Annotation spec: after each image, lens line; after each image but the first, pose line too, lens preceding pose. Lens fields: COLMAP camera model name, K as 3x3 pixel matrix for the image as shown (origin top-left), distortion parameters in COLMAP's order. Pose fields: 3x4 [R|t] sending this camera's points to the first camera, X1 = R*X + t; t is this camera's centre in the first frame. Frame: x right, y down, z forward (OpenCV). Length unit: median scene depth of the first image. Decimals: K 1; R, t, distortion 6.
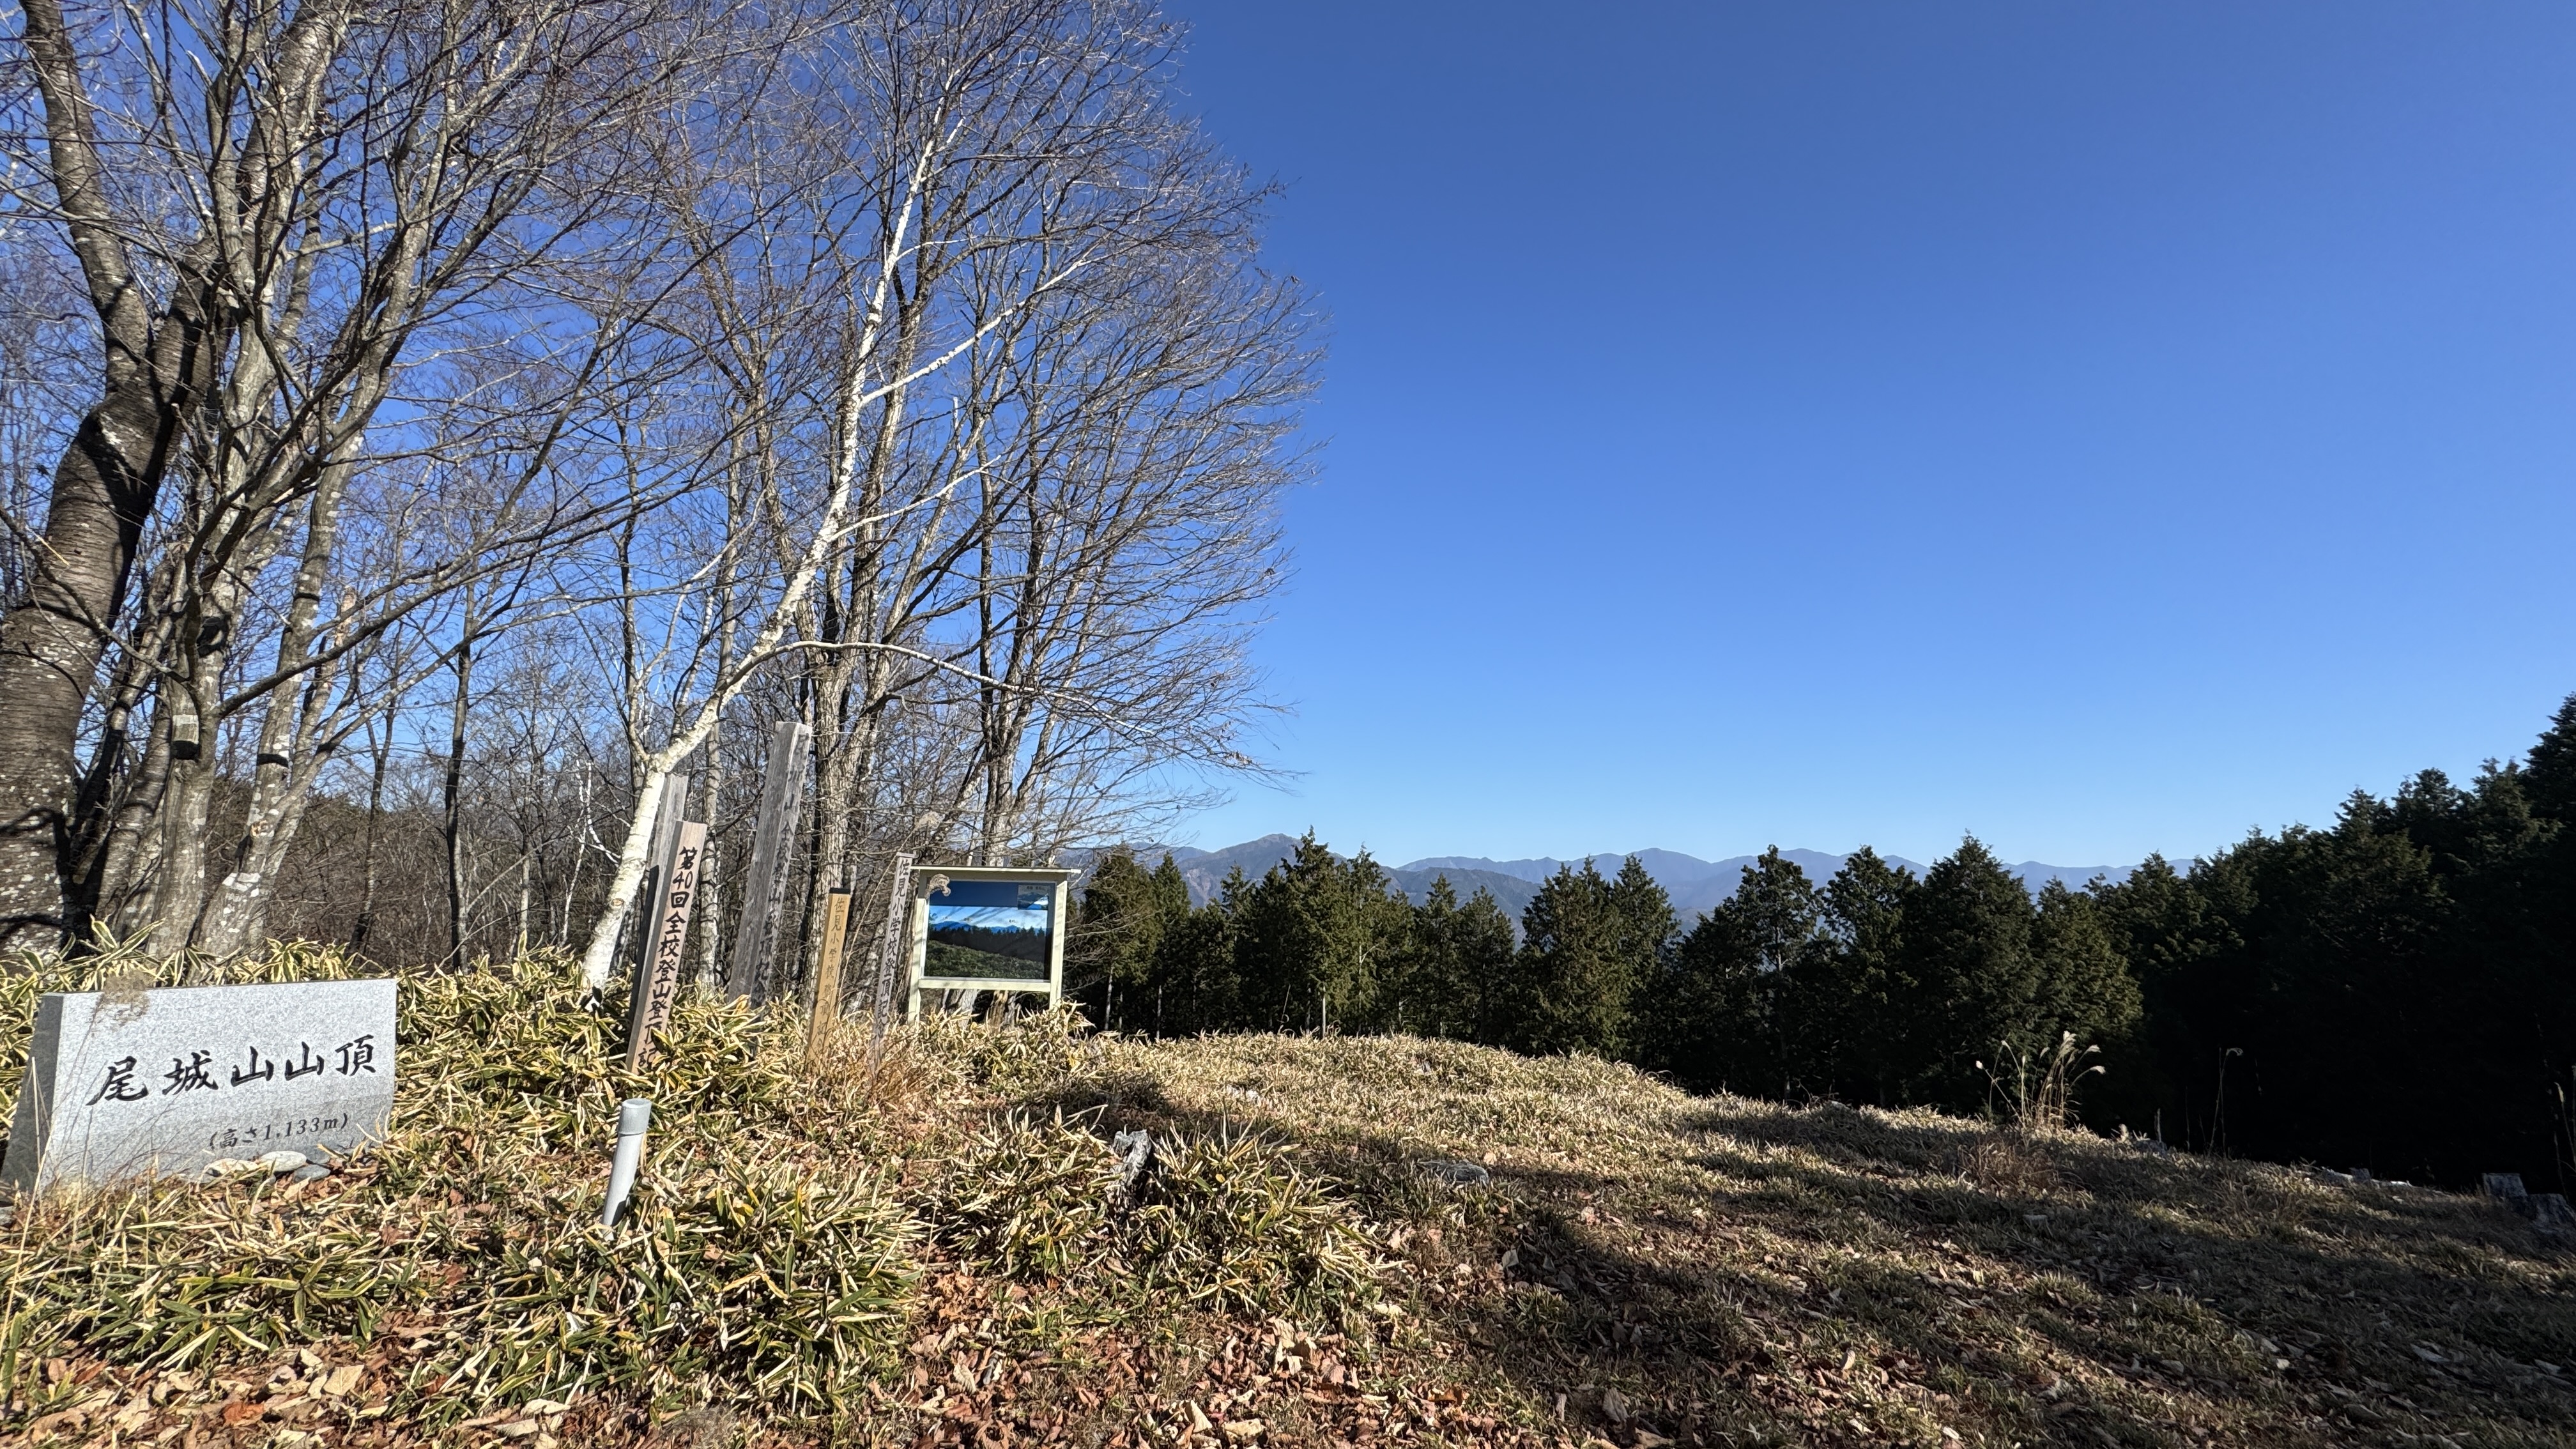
lens RADIAL K [[1023.0, 0, 1282.2], [0, 1023.0, 718.3], [0, 0, 1]] dist [0.001626, -0.000820]
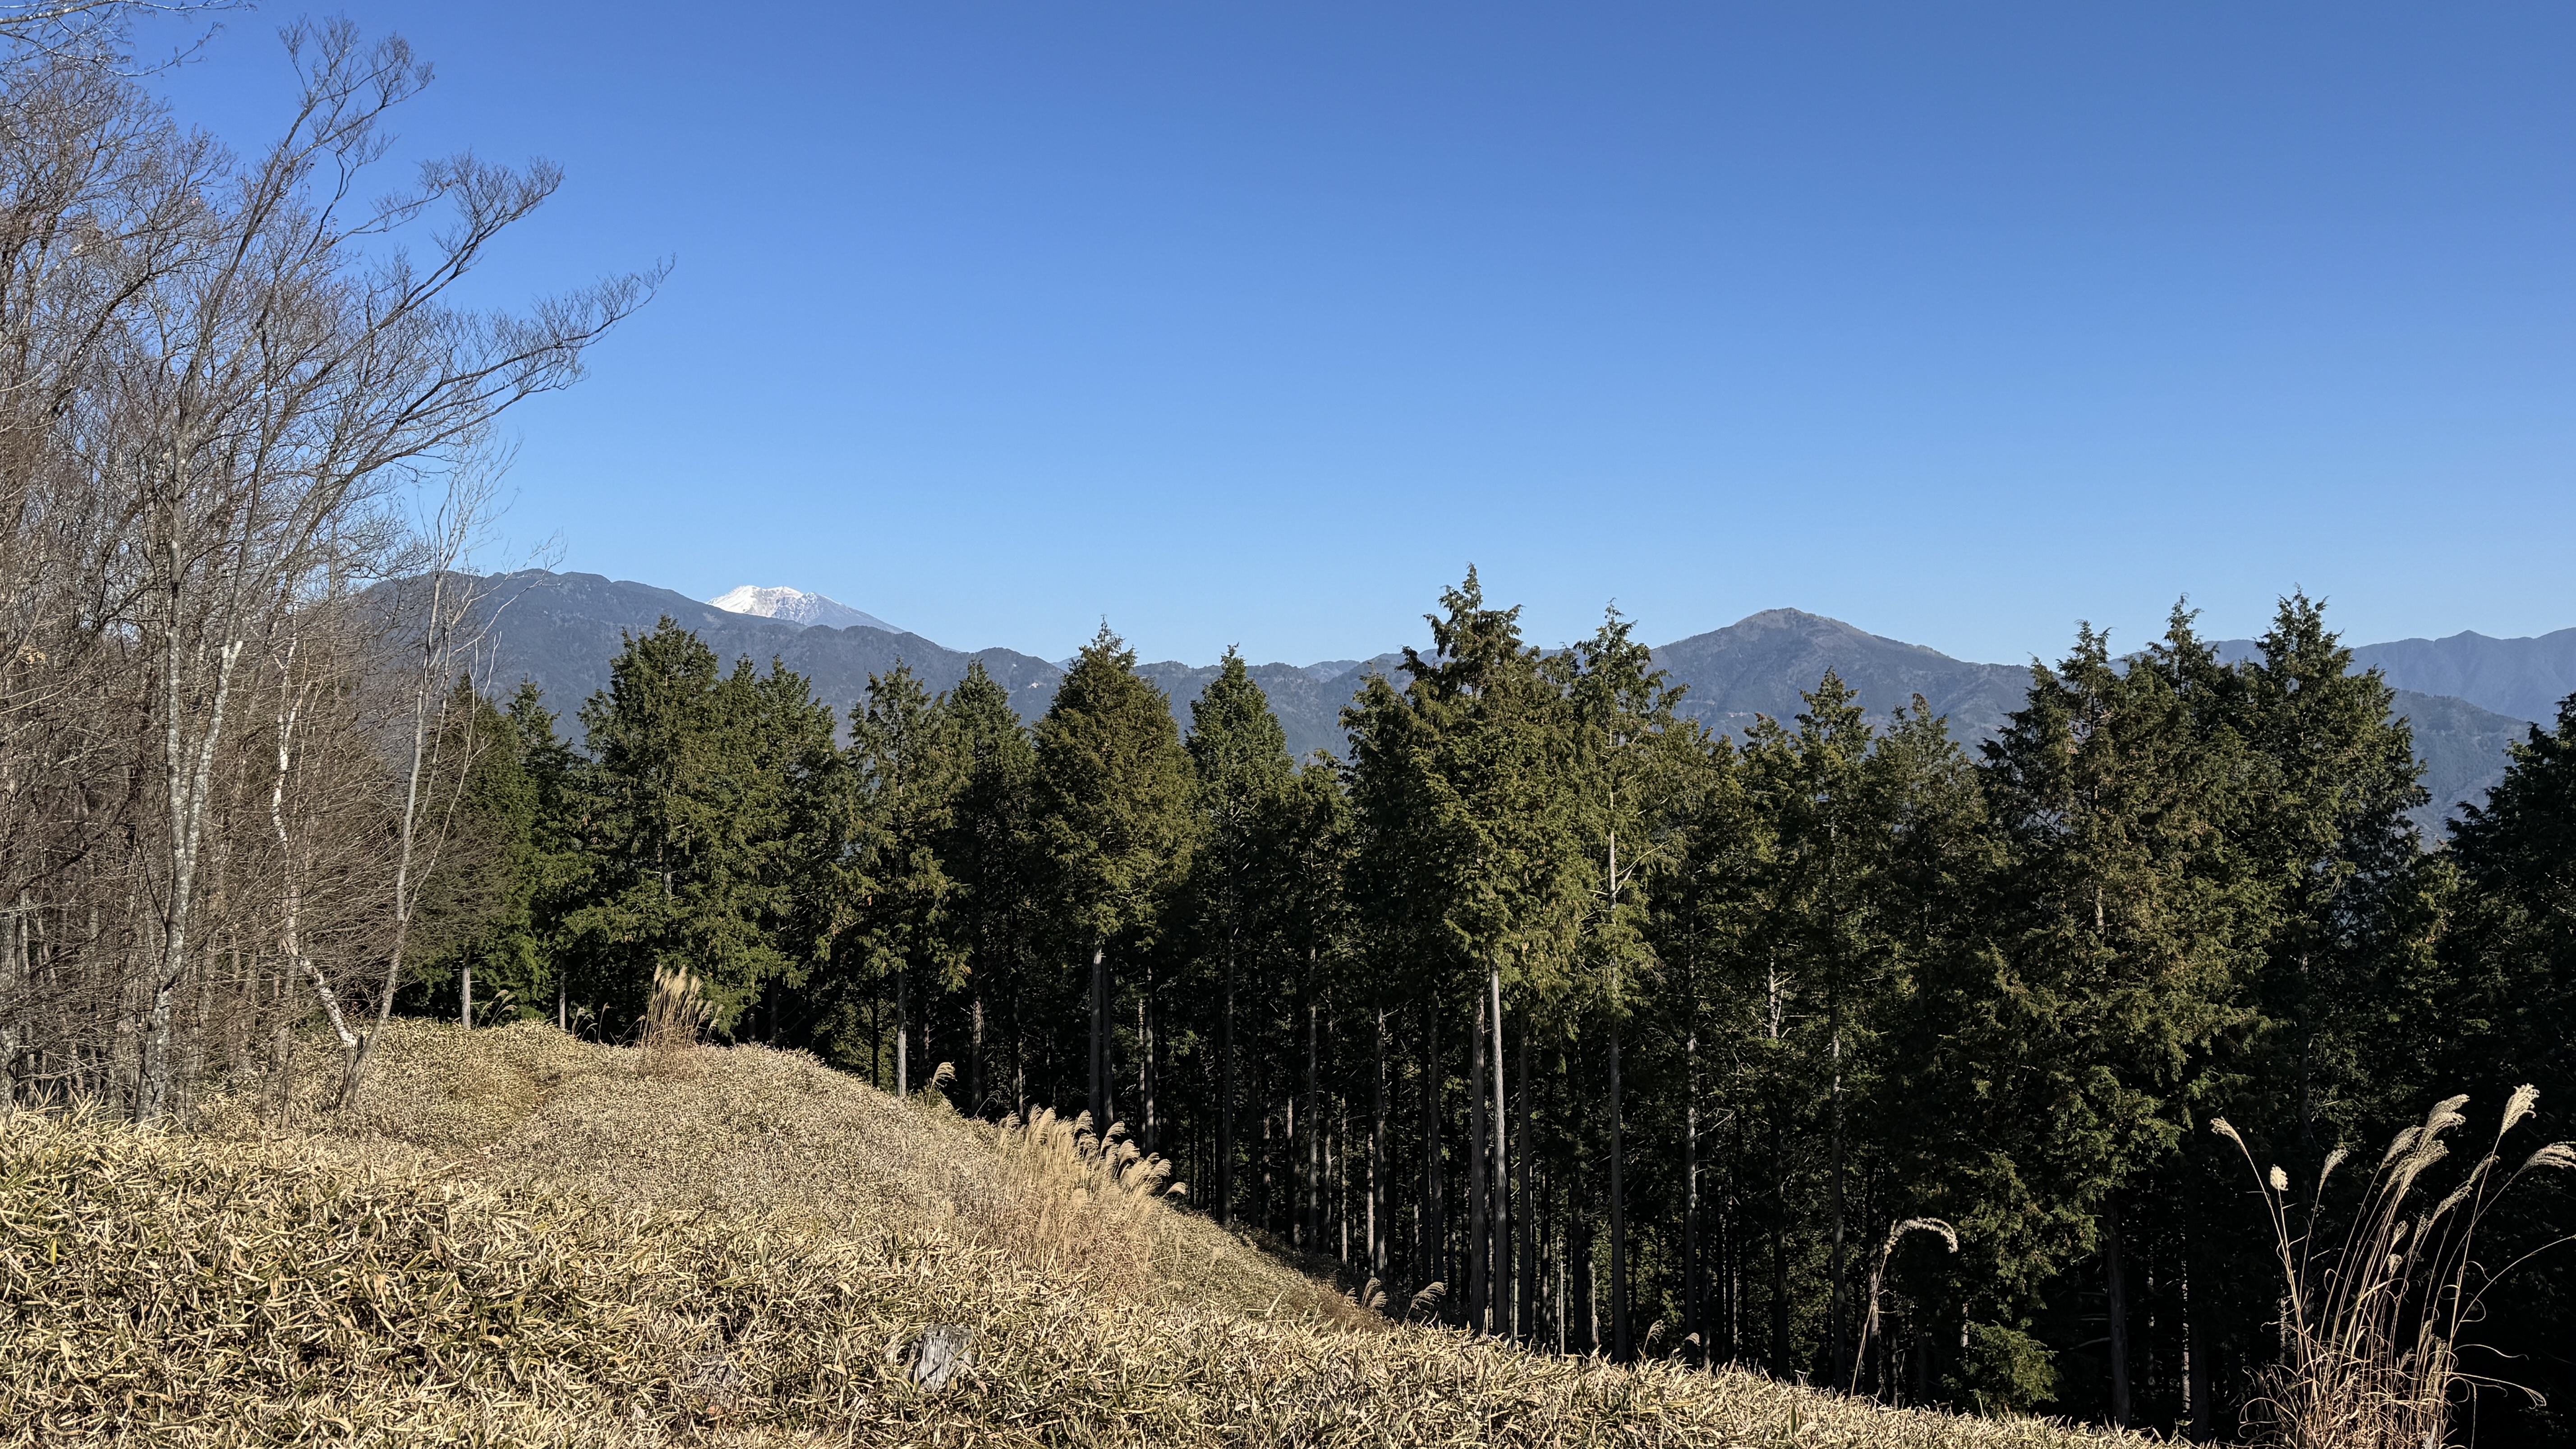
lens RADIAL K [[2278.4, 0, 1272.8], [0, 2278.4, 730.3], [0, 0, 1]] dist [0.088638, 0.000552]
pose [[0.968527, -0.037583, -0.246056, 0.202900], [0.075835, 0.986093, 0.147885, 0.034087], [0.237076, -0.161890, 0.957907, 0.114755]]
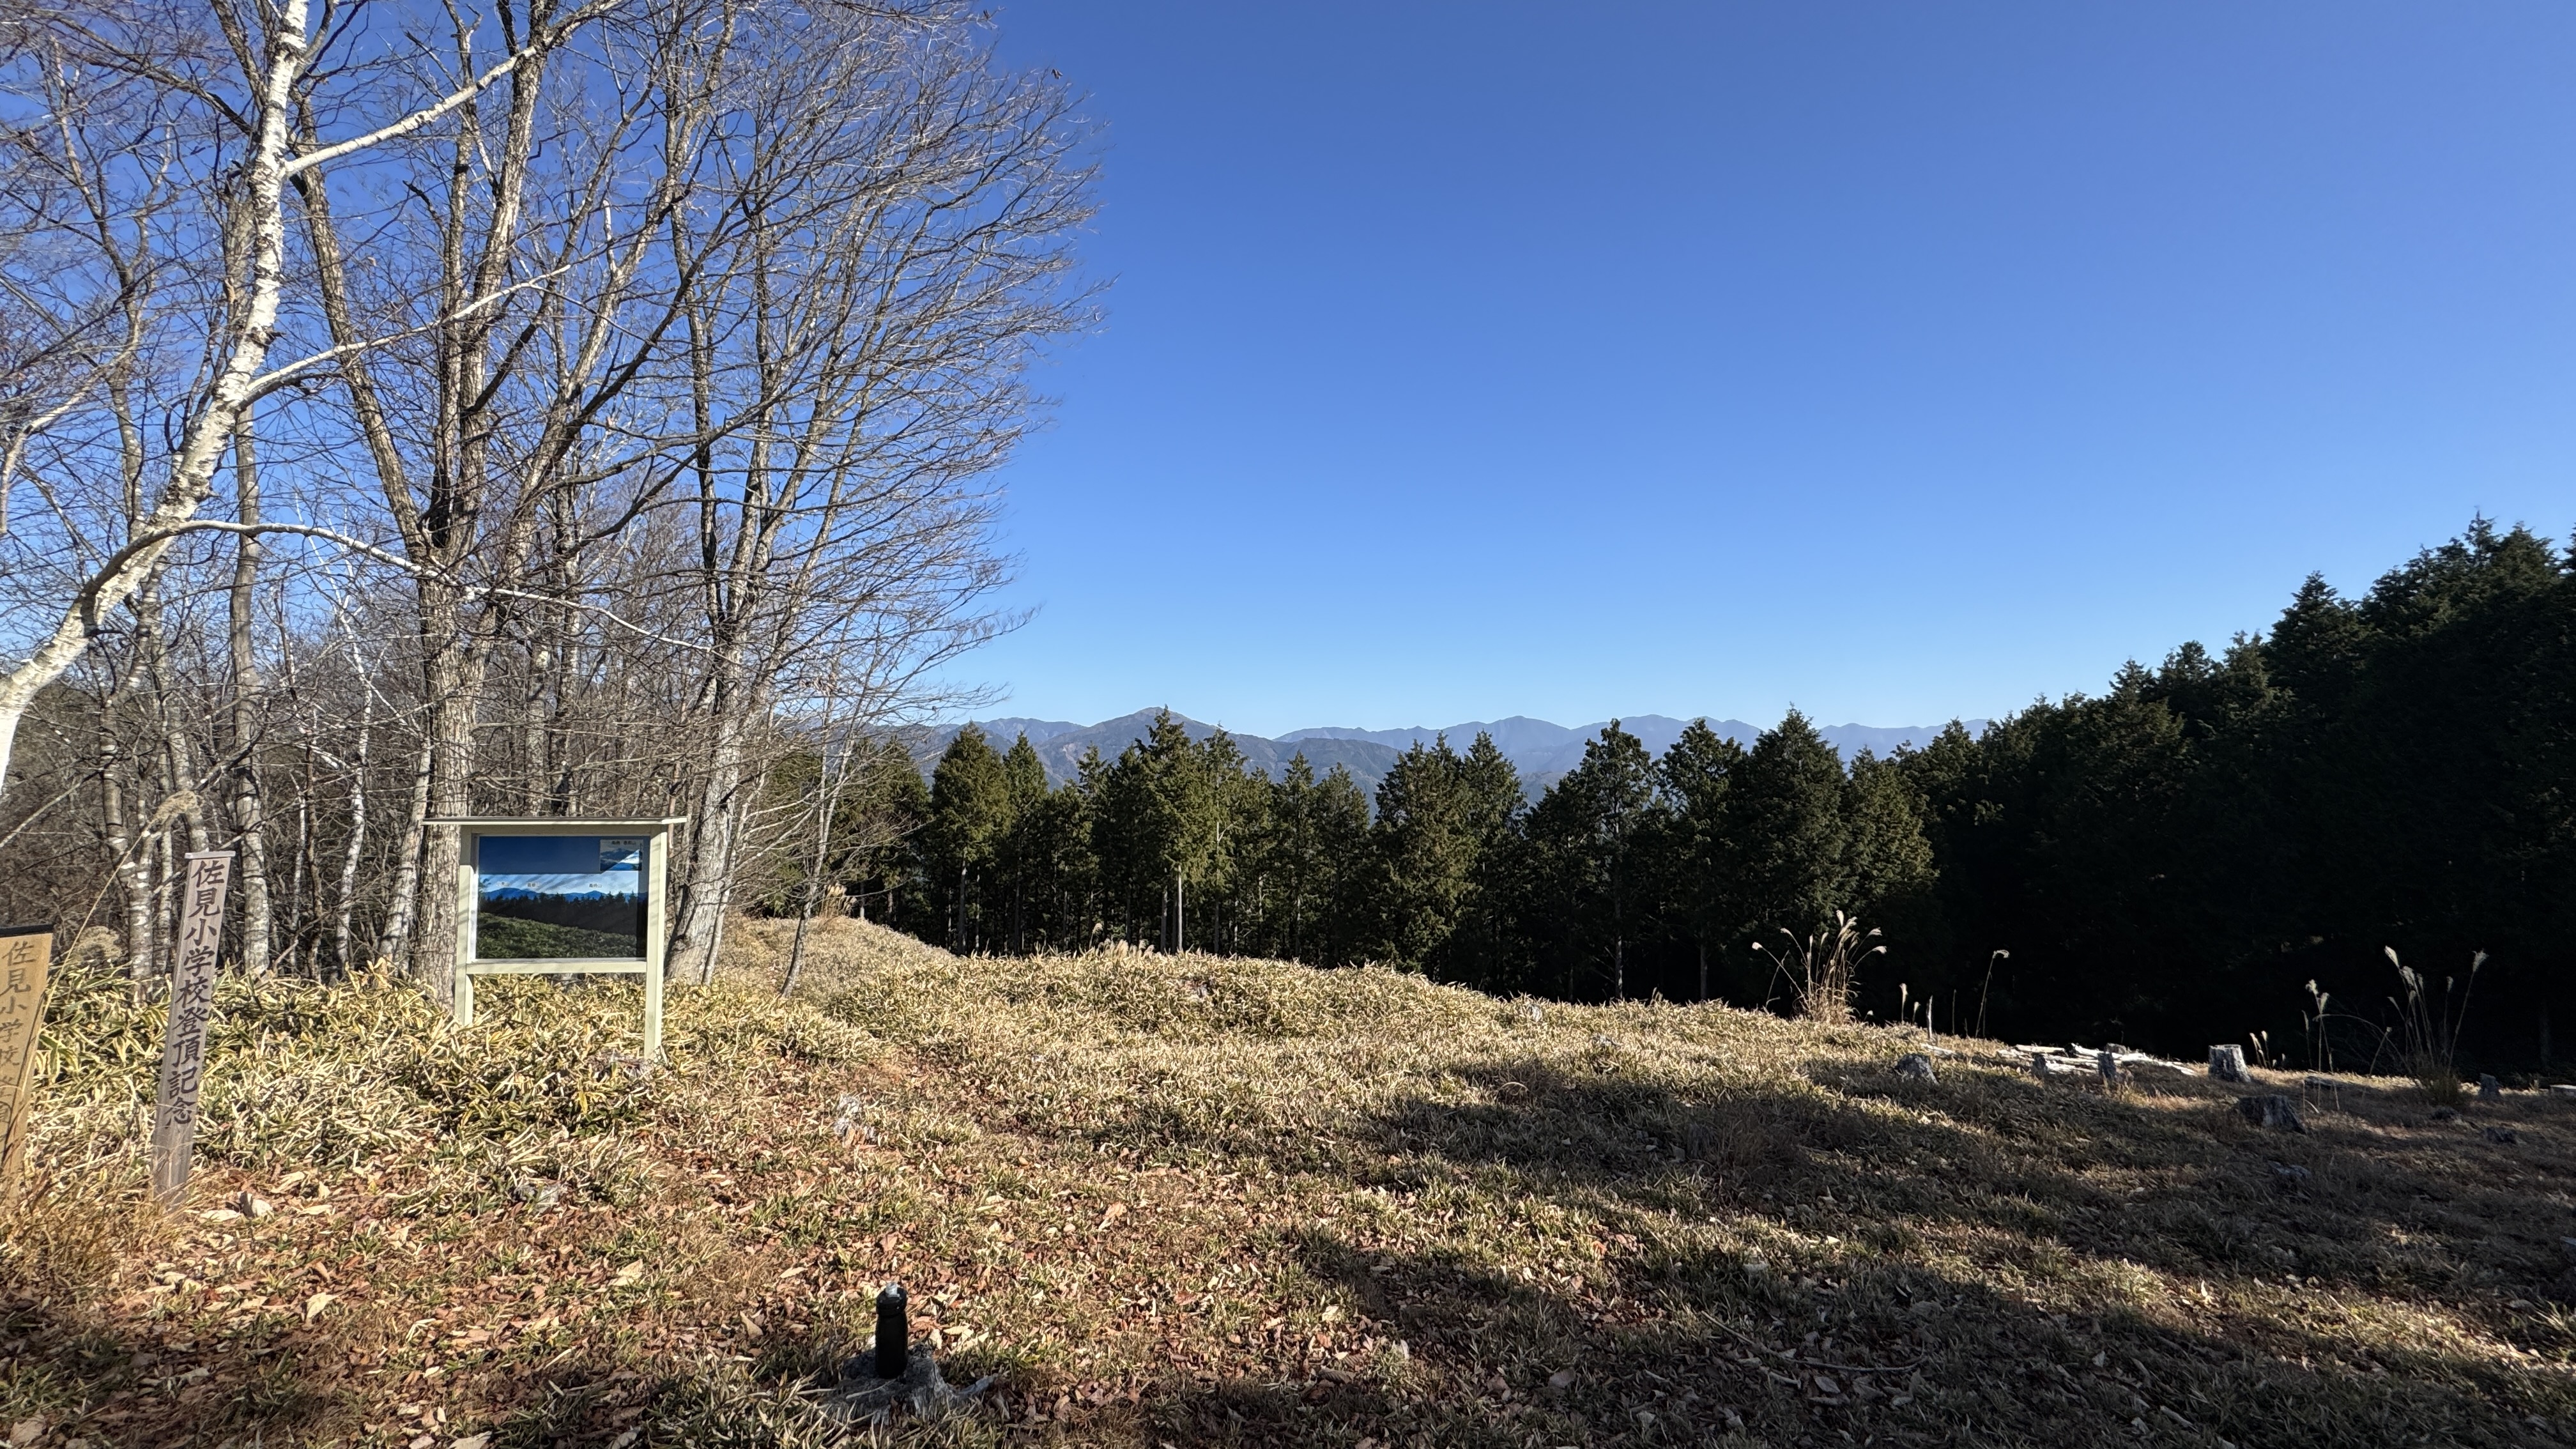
lens RADIAL K [[1023.0, 0, 1285.3], [0, 1023.0, 721.2], [0, 0, 1]] dist [0.001626, -0.000820]
pose [[0.992621, -0.014541, 0.120385, 0.027797], [-0.000905, 0.991868, 0.127266, -0.004357], [-0.121256, -0.126436, 0.984536, 0.029974]]
